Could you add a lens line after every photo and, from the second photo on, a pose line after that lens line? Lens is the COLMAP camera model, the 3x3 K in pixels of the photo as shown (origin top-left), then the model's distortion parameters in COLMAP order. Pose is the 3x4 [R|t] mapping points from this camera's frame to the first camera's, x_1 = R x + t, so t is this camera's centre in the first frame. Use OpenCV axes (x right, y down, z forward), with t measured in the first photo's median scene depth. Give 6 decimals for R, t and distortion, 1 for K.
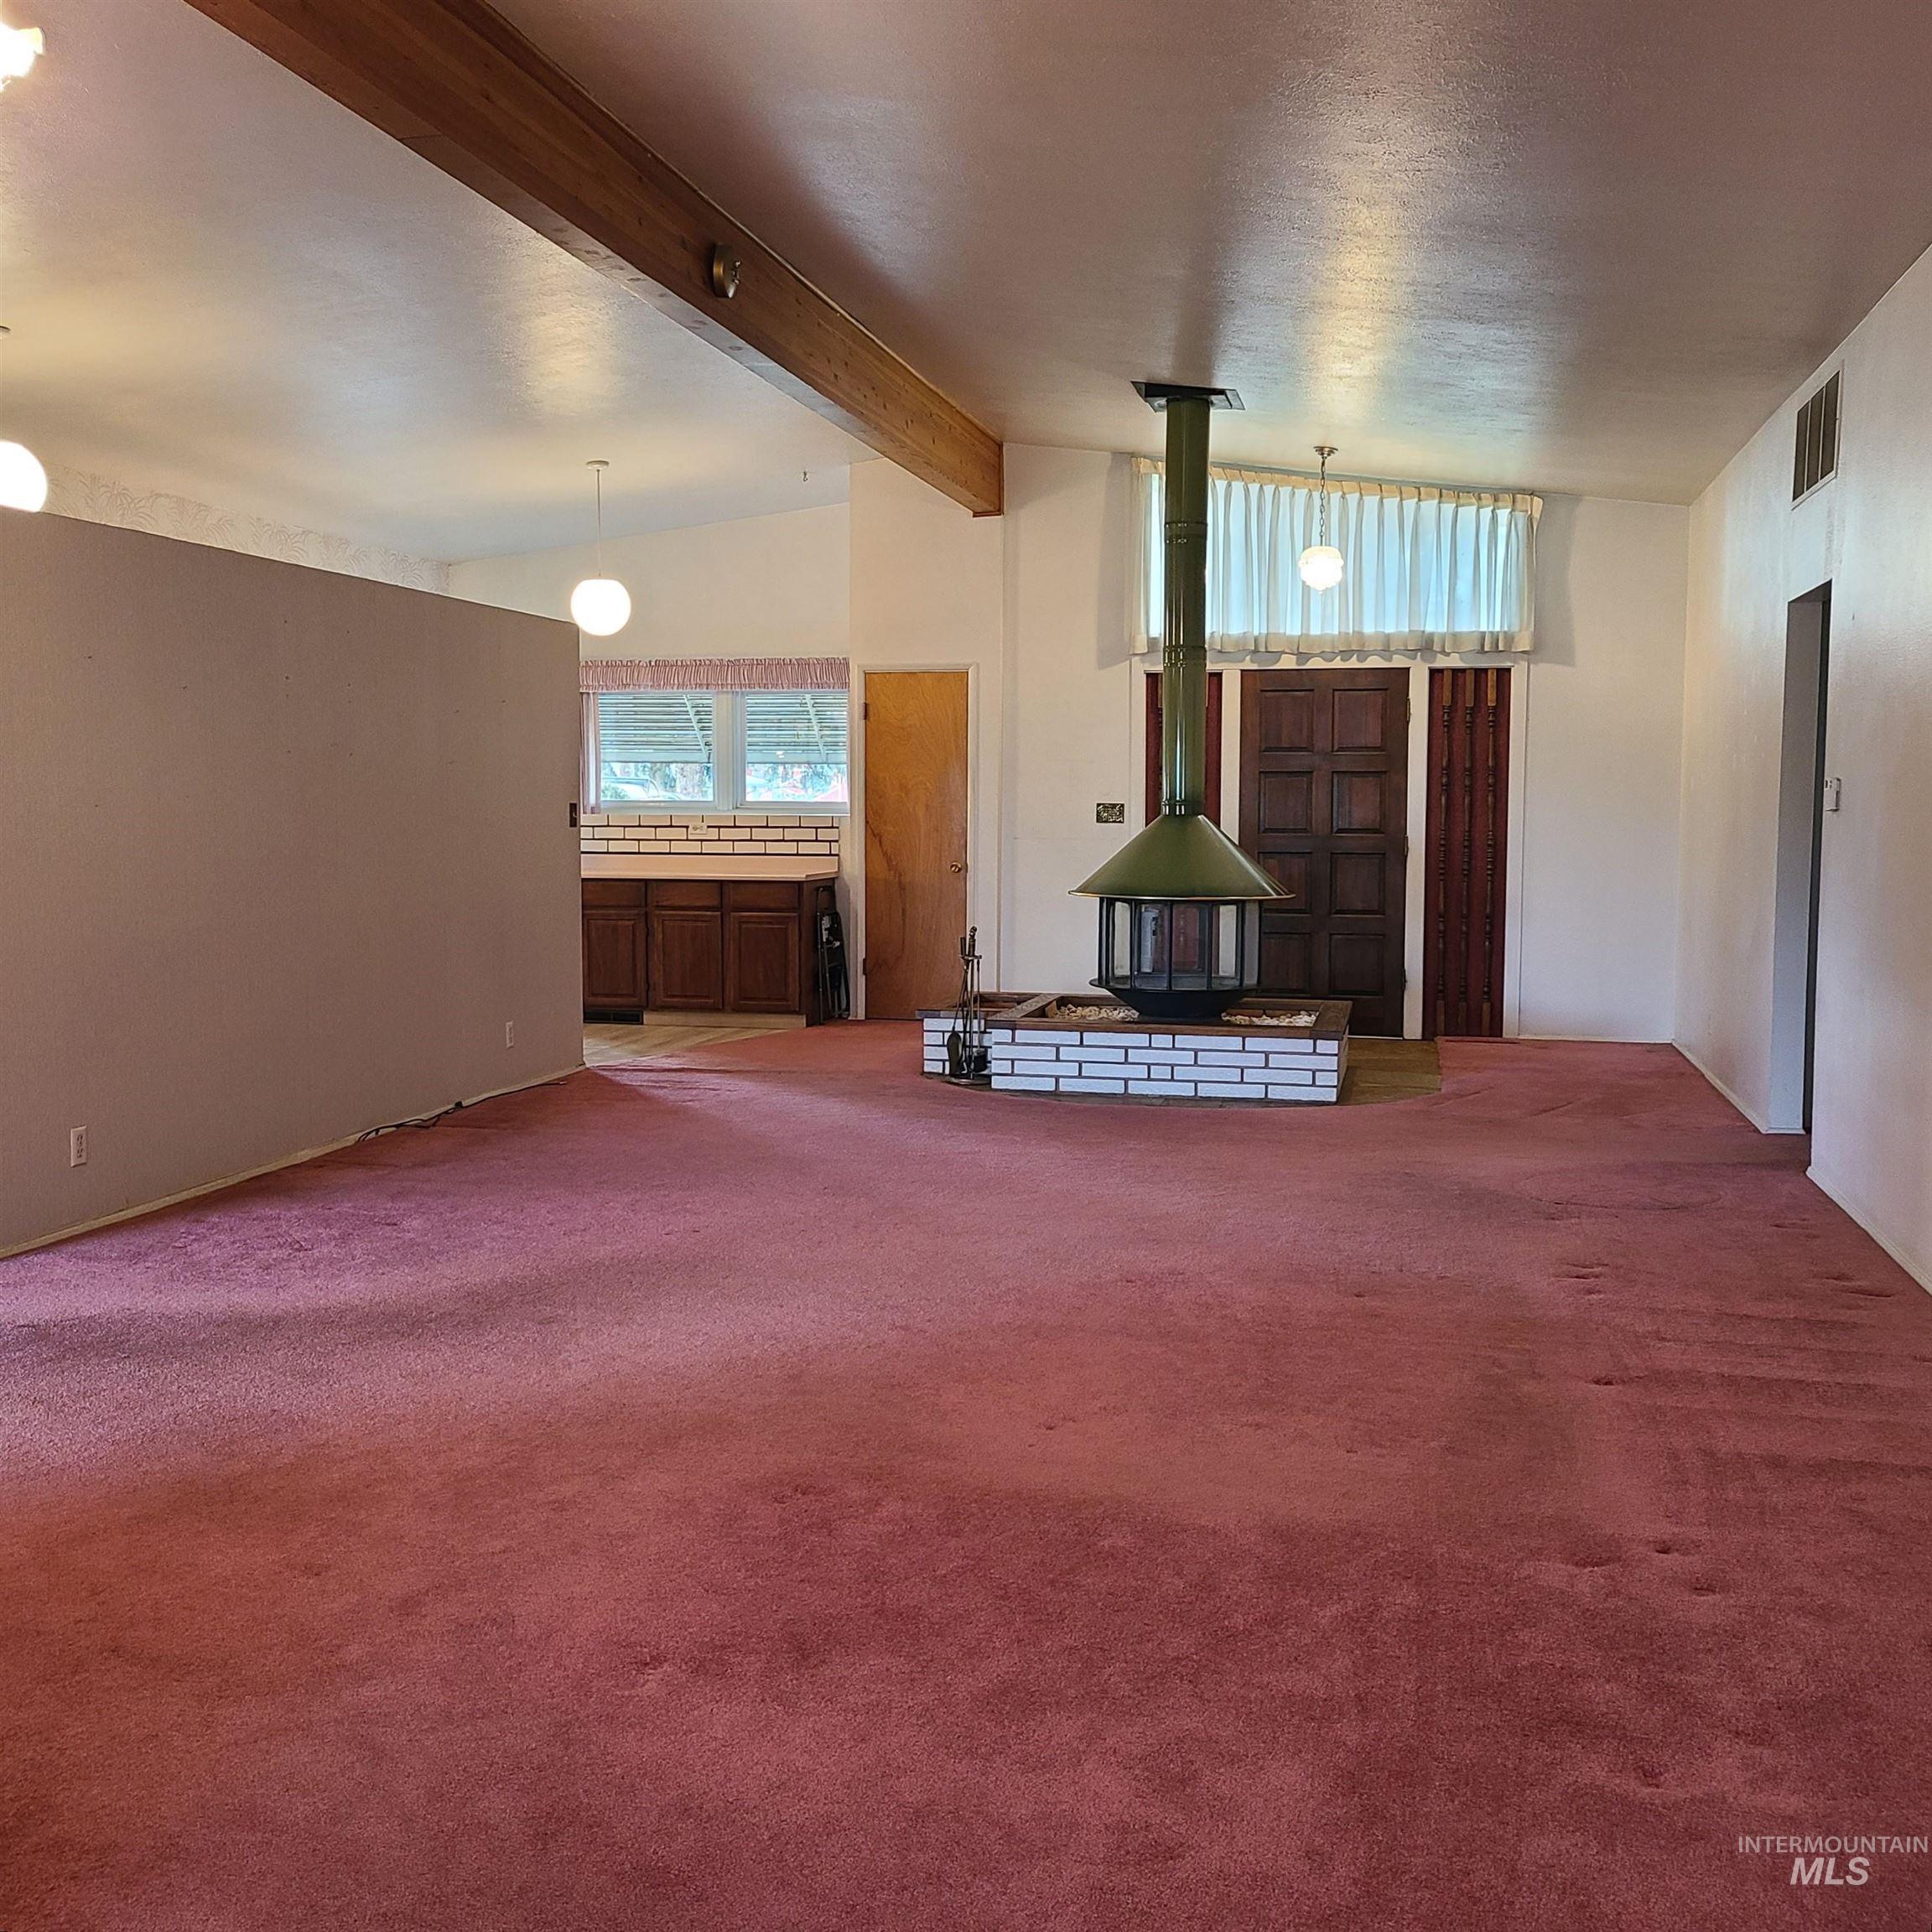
lens RADIAL K [[1944.6, 0, 966.3], [0, 1944.6, 939.7], [0, 0, 1]] dist [0.036848, 0.006274]
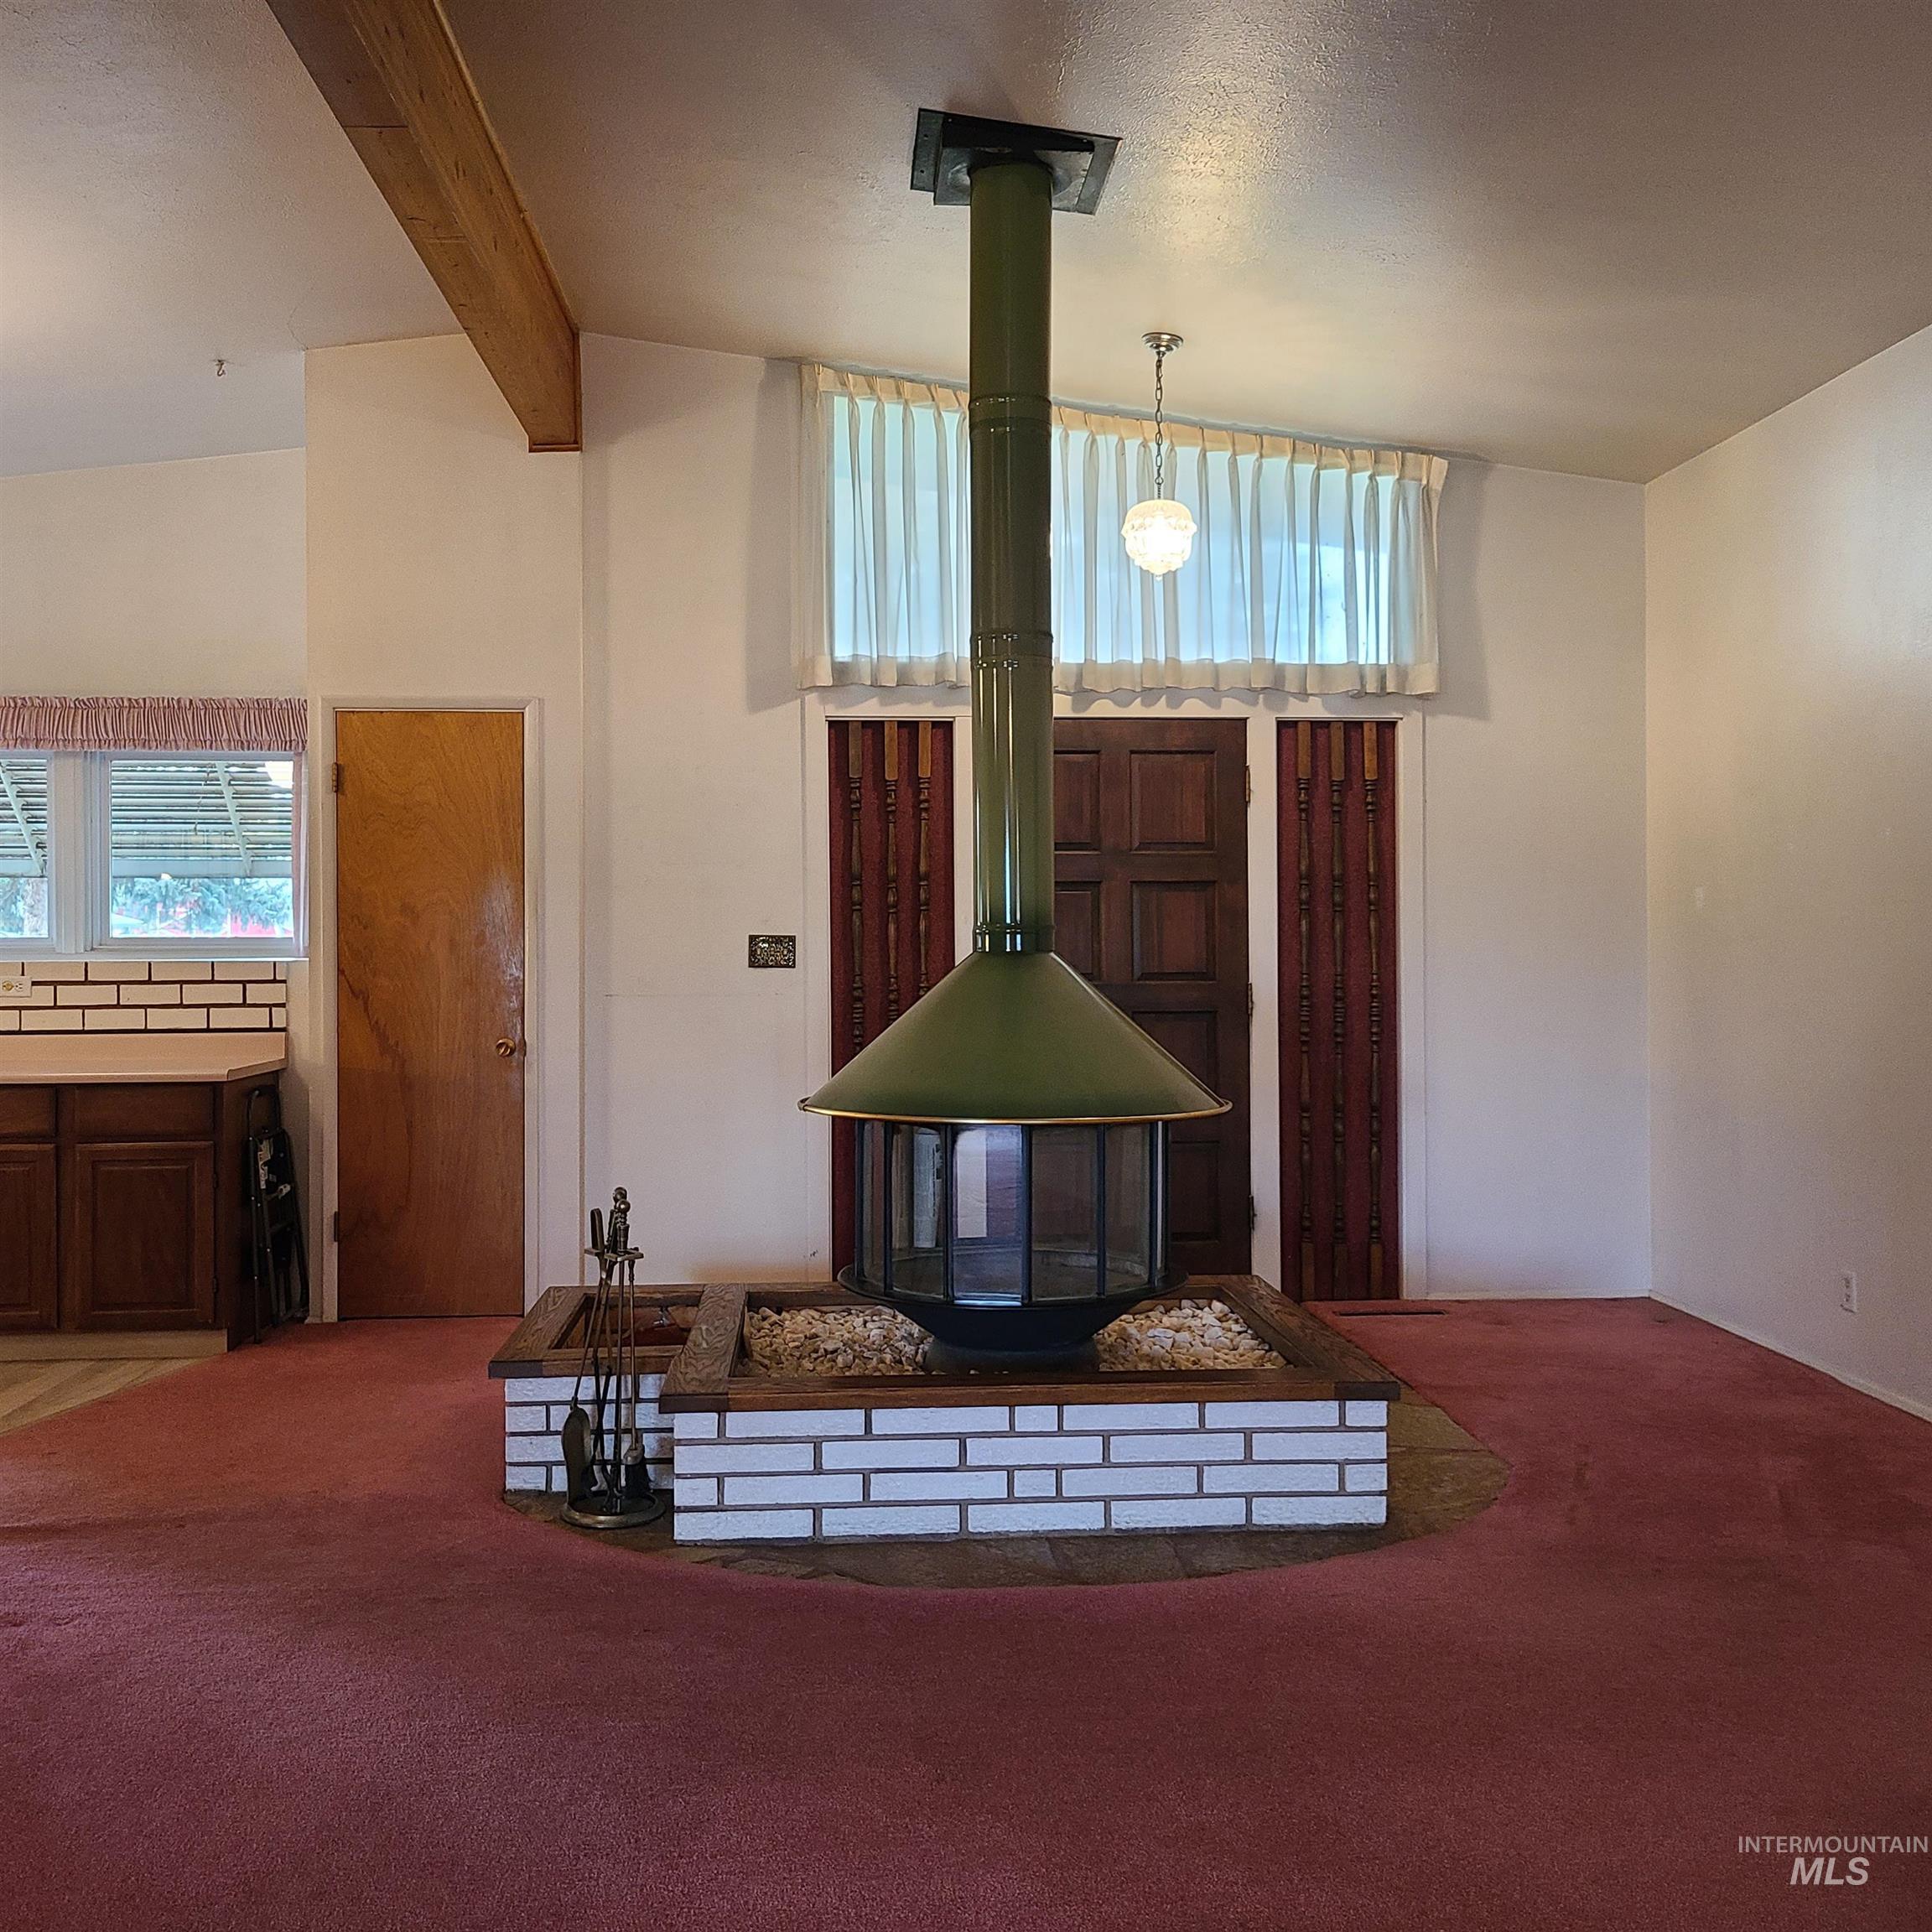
lens RADIAL K [[1944.6, 0, 966.3], [0, 1944.6, 939.7], [0, 0, 1]] dist [0.036848, 0.006274]
pose [[0.956216, -0.008437, 0.292540, -0.046013], [0.029002, 0.997396, -0.066030, -0.028474], [-0.291221, 0.071623, 0.953971, 0.427431]]
